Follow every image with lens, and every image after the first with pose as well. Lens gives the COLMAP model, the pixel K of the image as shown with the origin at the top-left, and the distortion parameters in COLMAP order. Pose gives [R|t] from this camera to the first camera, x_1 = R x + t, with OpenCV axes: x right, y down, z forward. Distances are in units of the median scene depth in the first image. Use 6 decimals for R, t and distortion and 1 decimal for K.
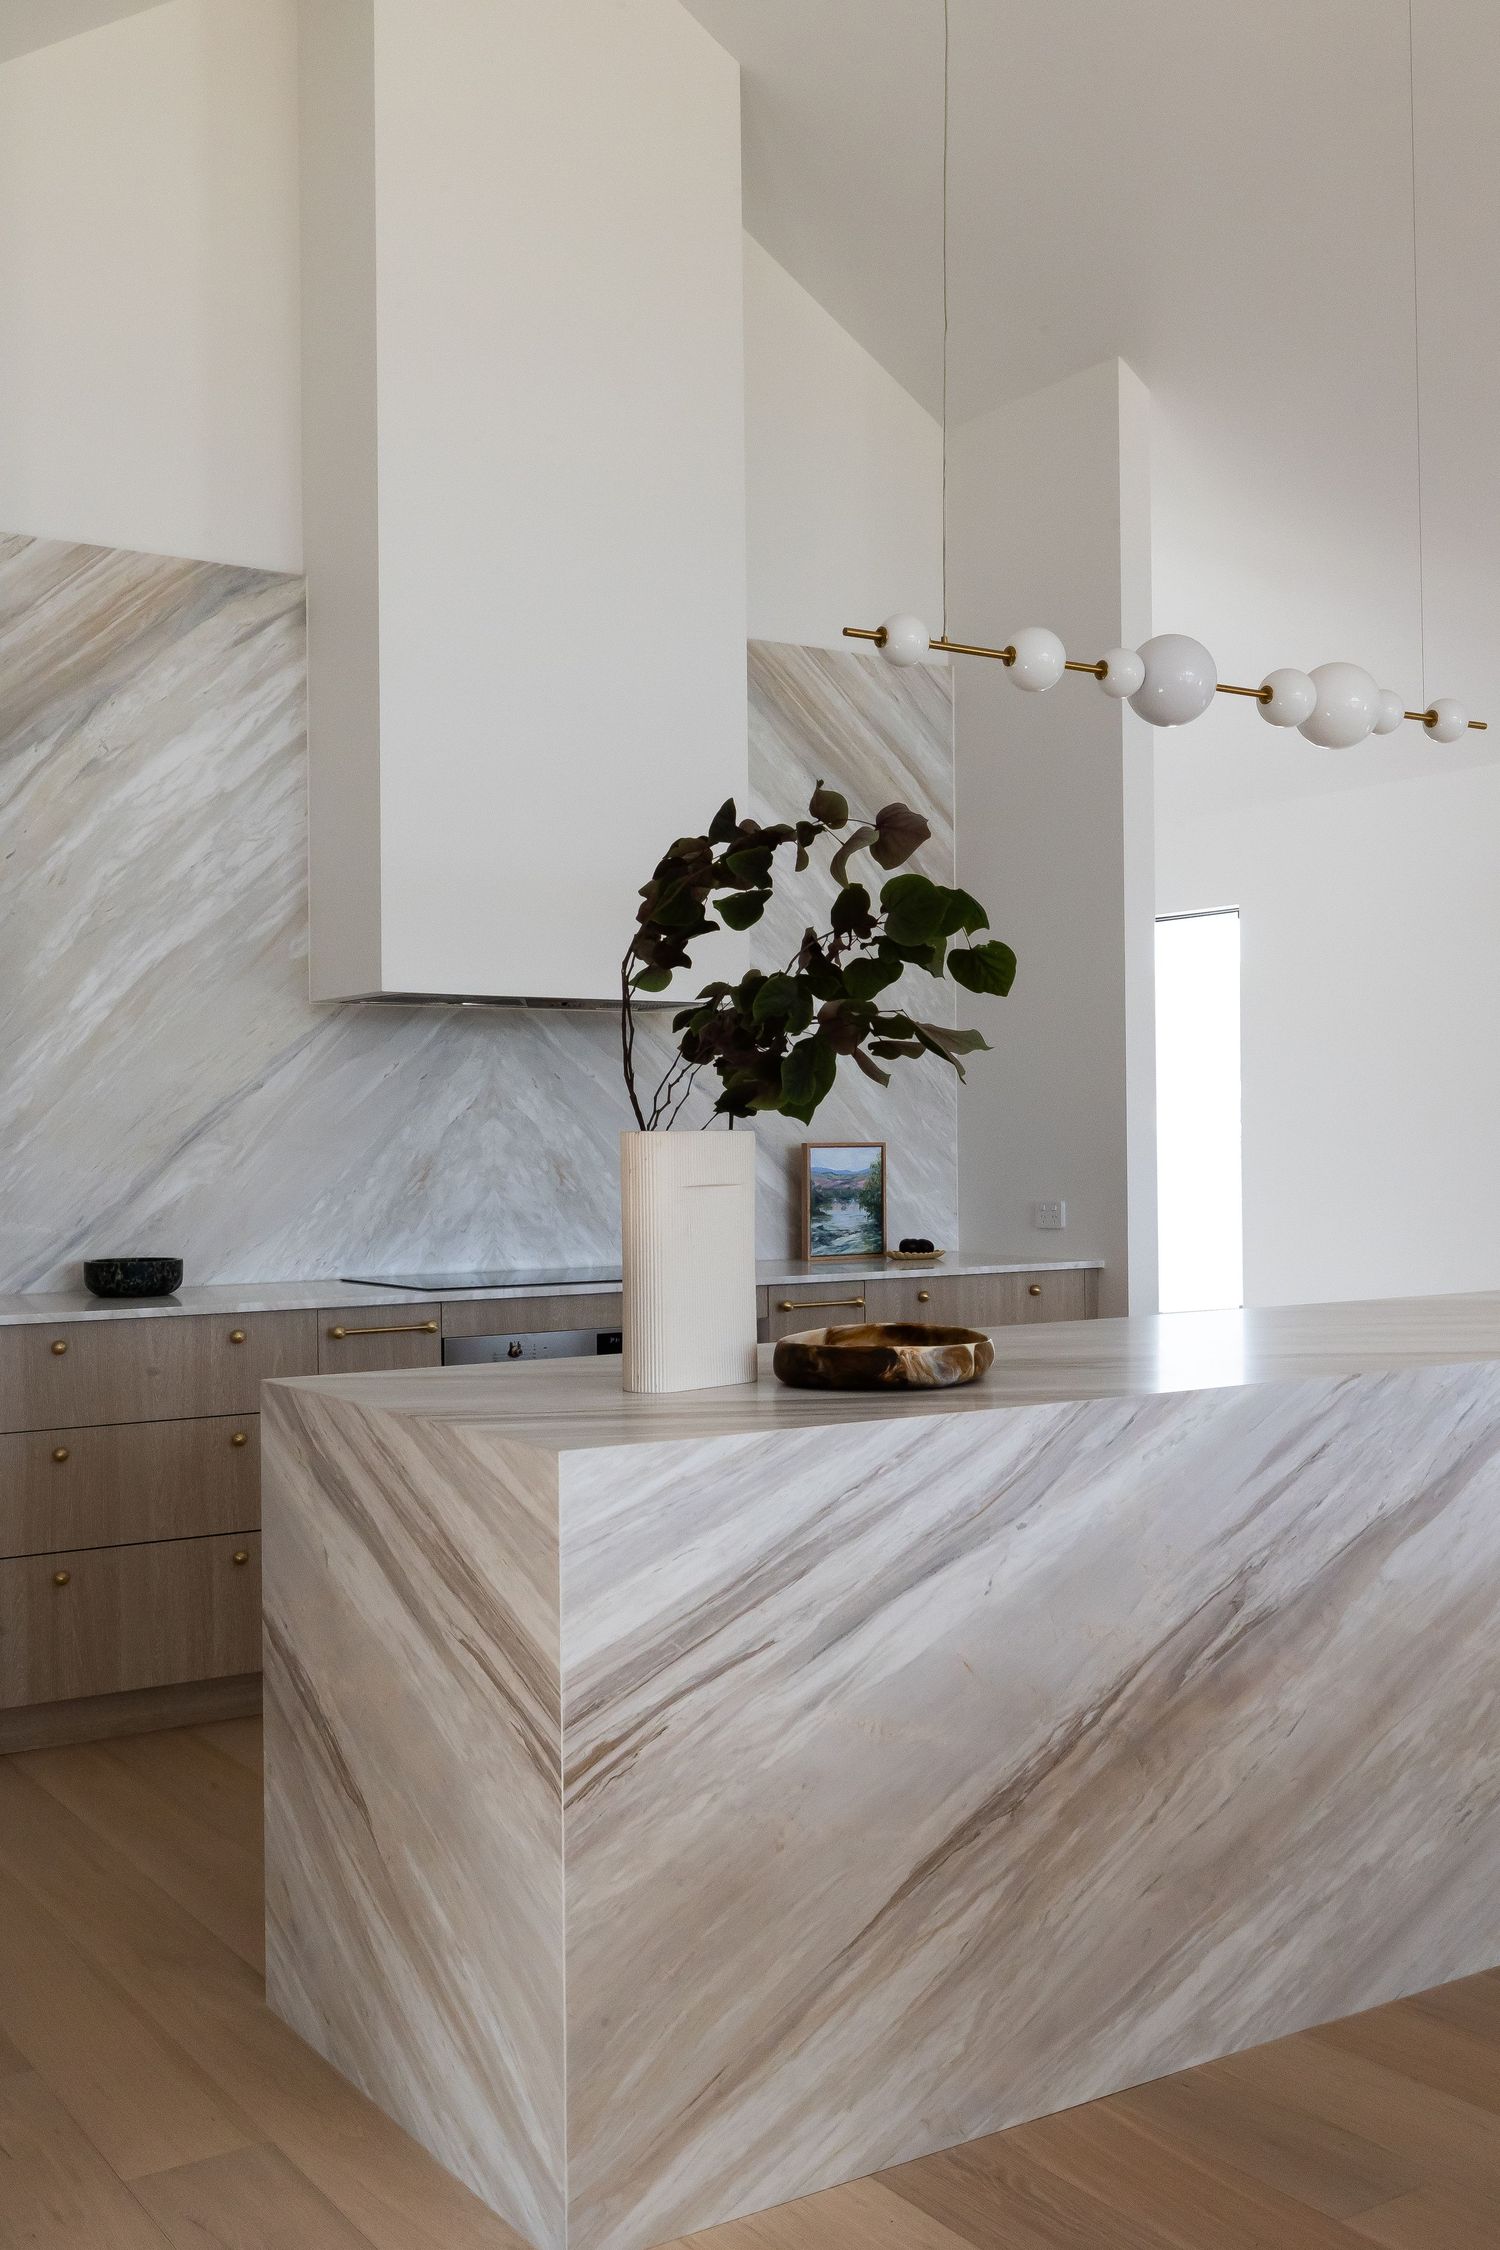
lens RADIAL K [[2197.4, 0, 743.2], [0, 2197.4, 1156.9], [0, 0, 1]] dist [-0.004628, 0.002342]
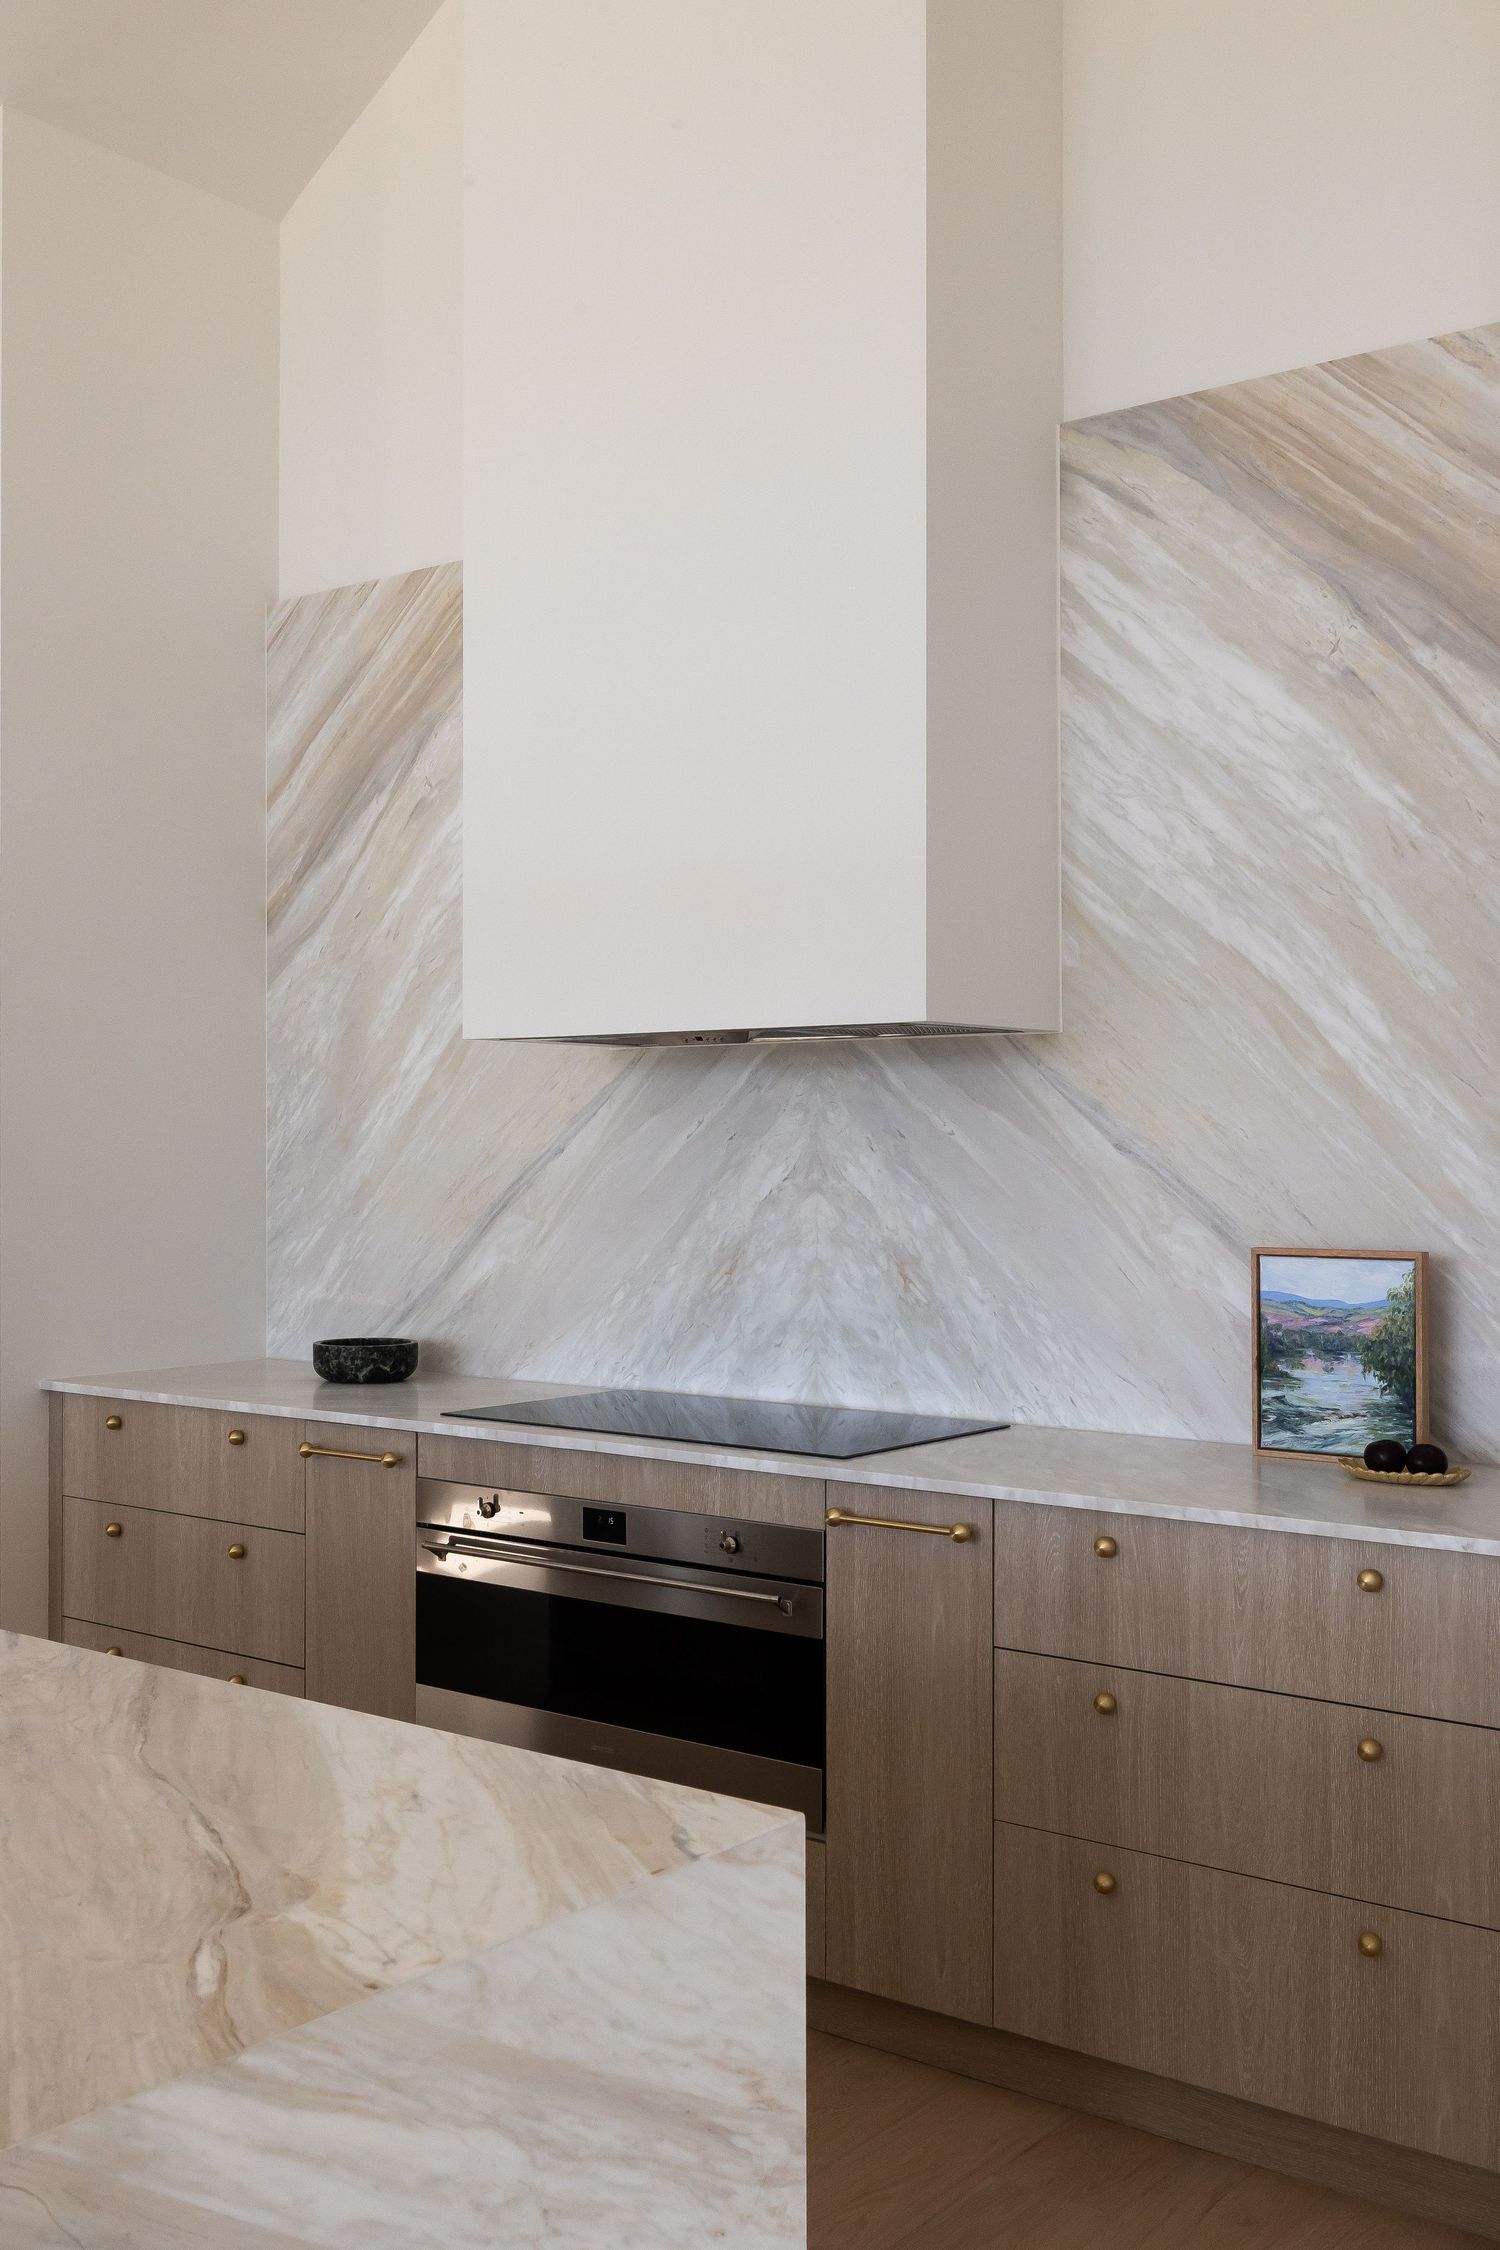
lens RADIAL K [[2197.4, 0, 743.2], [0, 2197.4, 1156.9], [0, 0, 1]] dist [-0.004628, 0.002342]
pose [[0.318986, 0.013622, -0.947662, 0.573661], [-0.010298, 0.999887, 0.010907, -0.037774], [0.947703, 0.006280, 0.319090, 0.757871]]
